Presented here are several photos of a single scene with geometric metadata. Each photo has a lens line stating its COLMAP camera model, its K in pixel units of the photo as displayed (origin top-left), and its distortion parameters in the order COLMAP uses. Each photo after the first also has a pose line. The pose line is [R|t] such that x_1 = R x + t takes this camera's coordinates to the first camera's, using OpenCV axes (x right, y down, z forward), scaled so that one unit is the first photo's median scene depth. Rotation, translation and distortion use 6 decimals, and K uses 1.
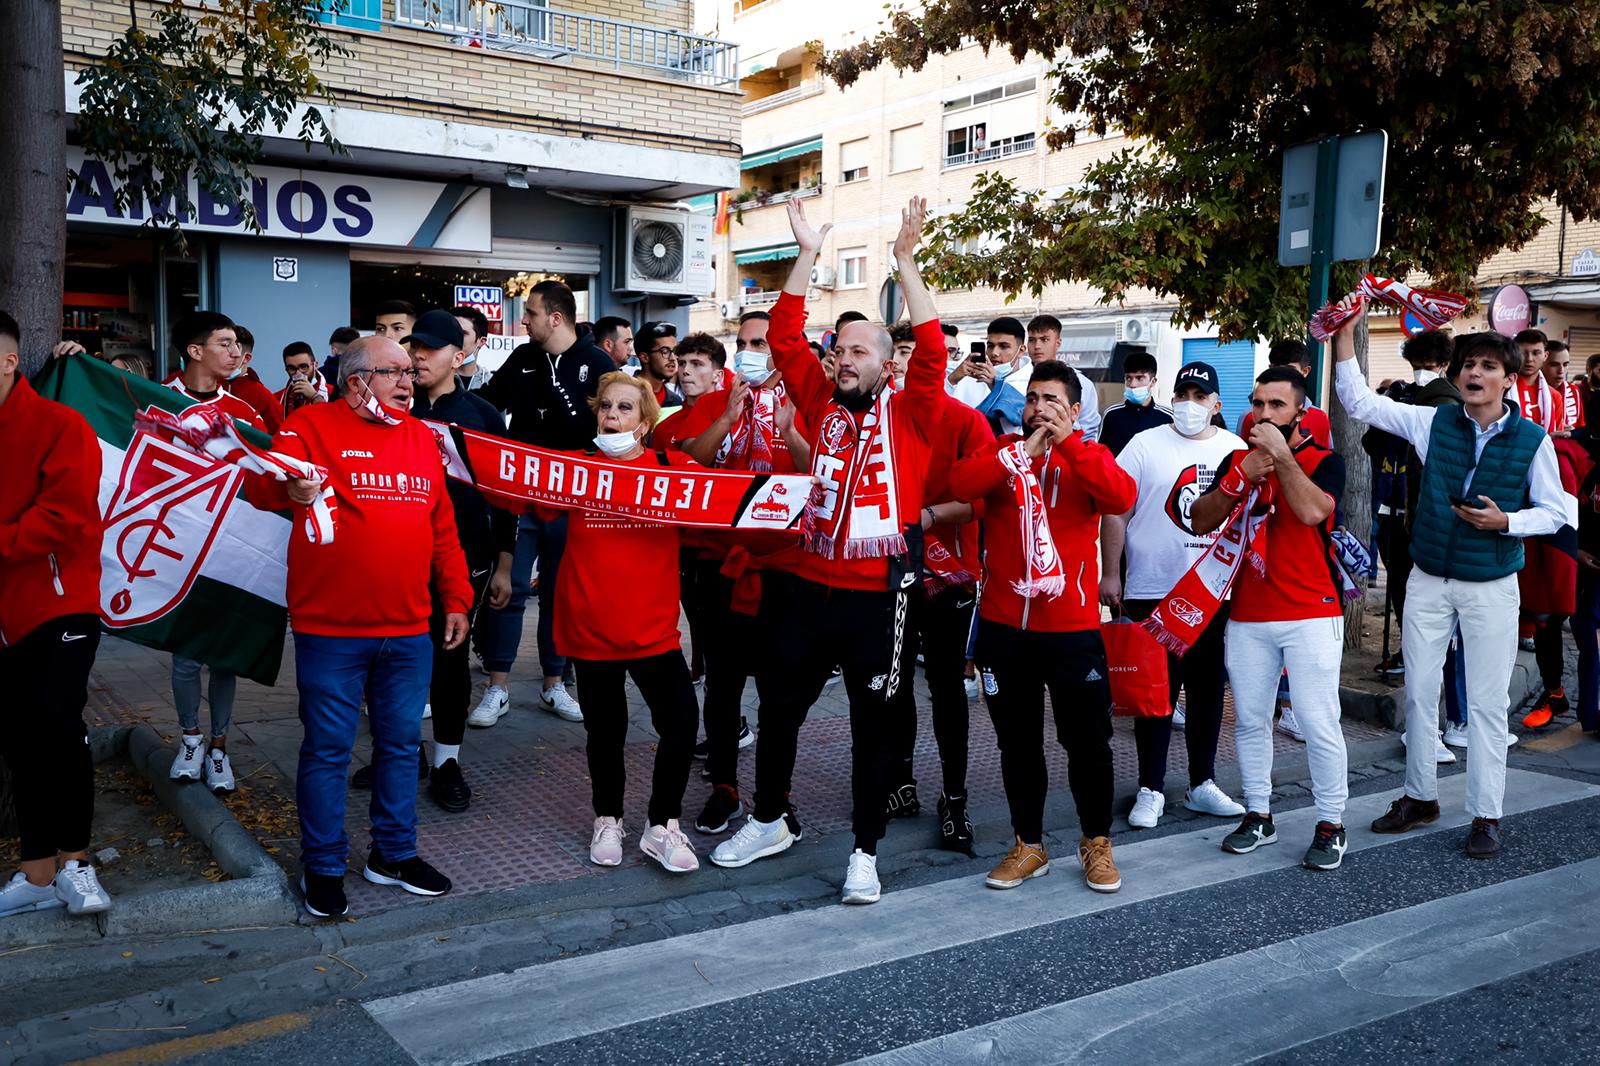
lens RADIAL K [[1493.9, 0, 800.0], [0, 1493.9, 533.0], [0, 0, 1]] dist [0.045792, 0.007313]
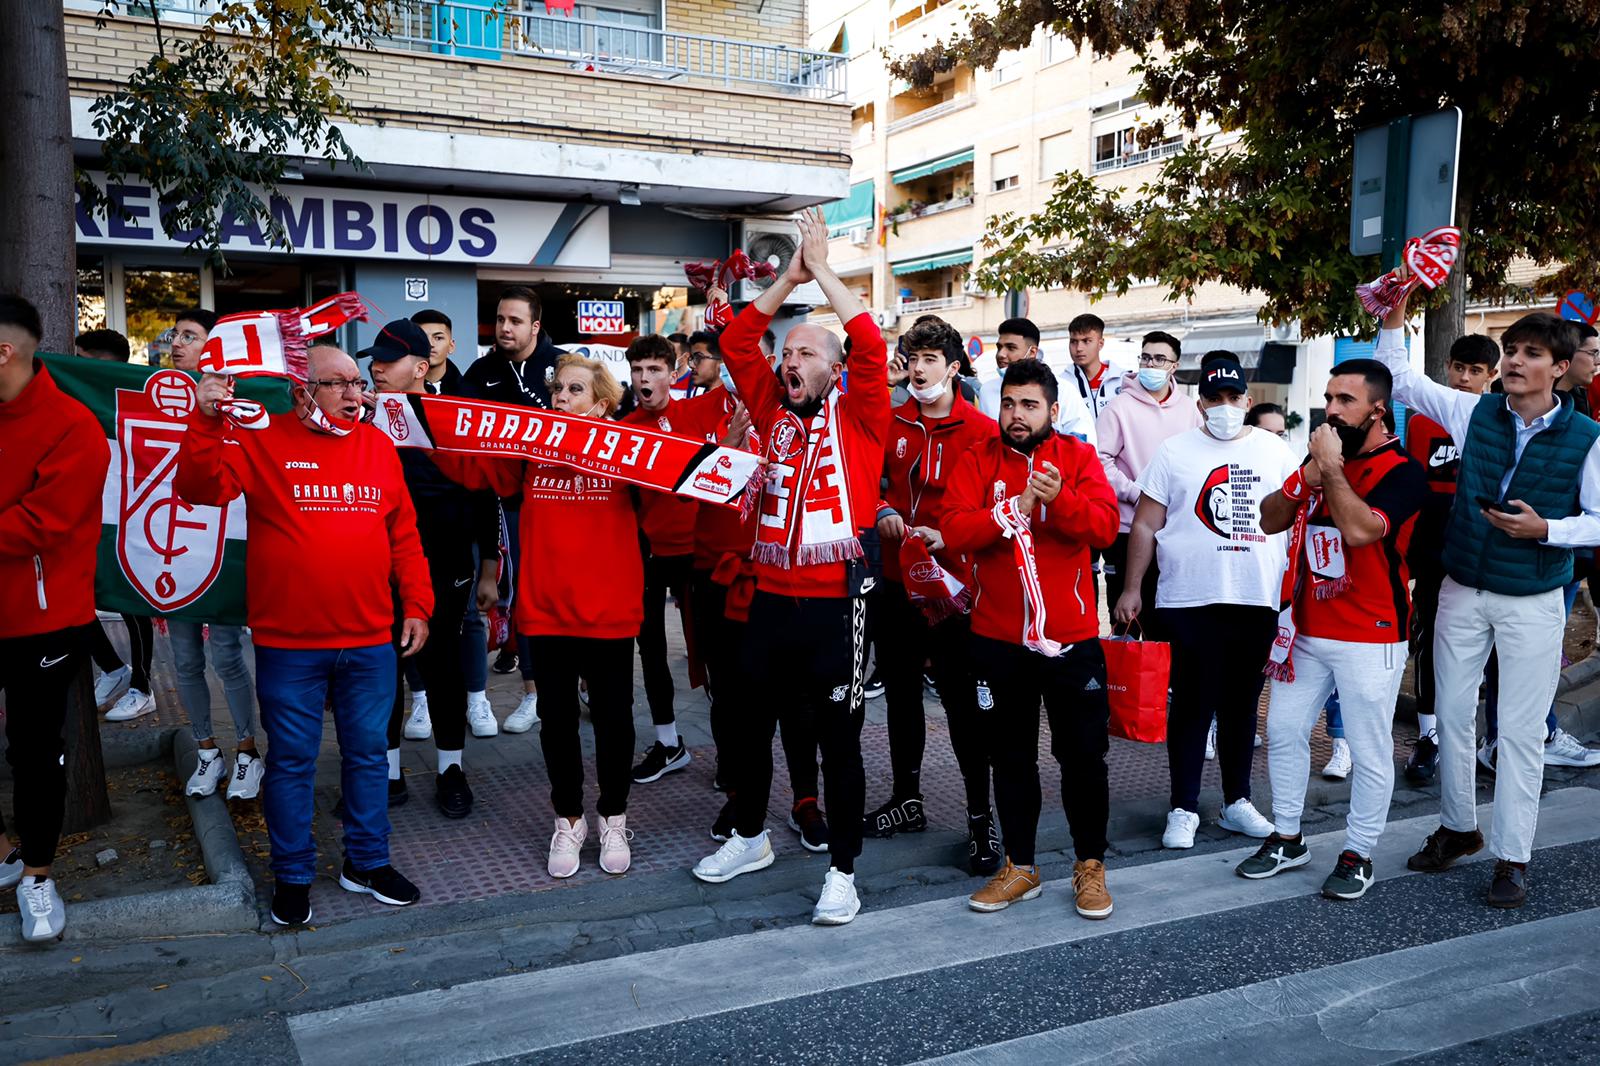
lens RADIAL K [[1431.0, 0, 799.8], [0, 1431.0, 541.0], [0, 0, 1]] dist [0.038148, 0.016565]
pose [[0.992367, -0.004329, -0.123247, 0.114315], [0.004922, 0.999978, 0.004503, -0.003685], [0.123225, -0.005075, 0.992366, 0.066678]]
